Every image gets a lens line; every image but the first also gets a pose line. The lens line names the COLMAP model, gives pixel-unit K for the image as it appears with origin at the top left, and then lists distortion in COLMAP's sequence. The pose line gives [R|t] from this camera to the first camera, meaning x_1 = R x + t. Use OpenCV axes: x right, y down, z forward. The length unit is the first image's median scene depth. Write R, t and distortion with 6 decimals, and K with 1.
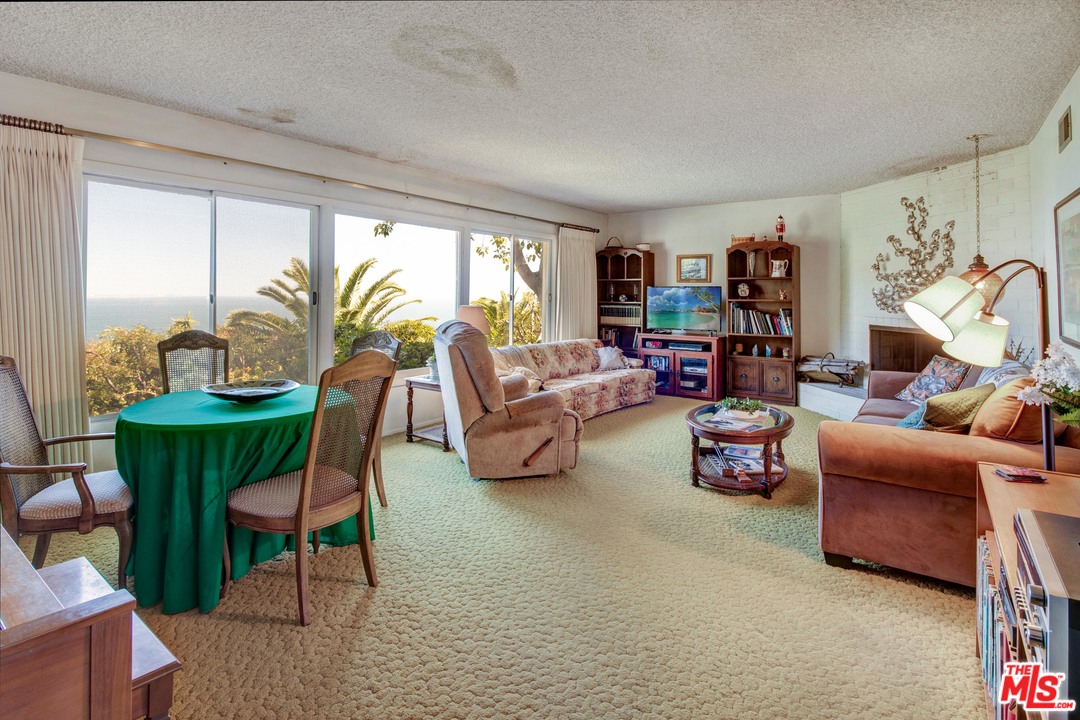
lens RADIAL K [[543.3, 0, 541.9], [0, 543.3, 315.4], [0, 0, 1]] dist [-0.001470, -0.037295]
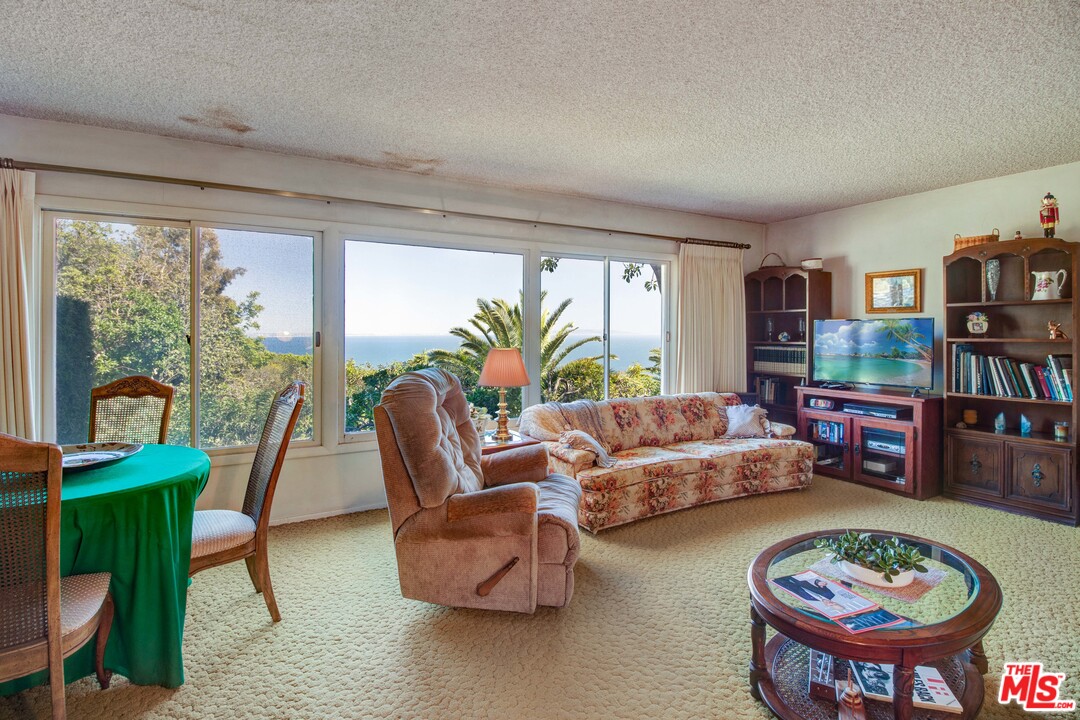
lens RADIAL K [[527.8, 0, 545.7], [0, 527.8, 356.1], [0, 0, 1]] dist [0.004884, -0.018090]
pose [[0.909790, 0.011879, -0.414899, 0.175667], [-0.009592, 0.999925, 0.007595, -0.009643], [0.414959, -0.002930, 0.909836, 0.260700]]
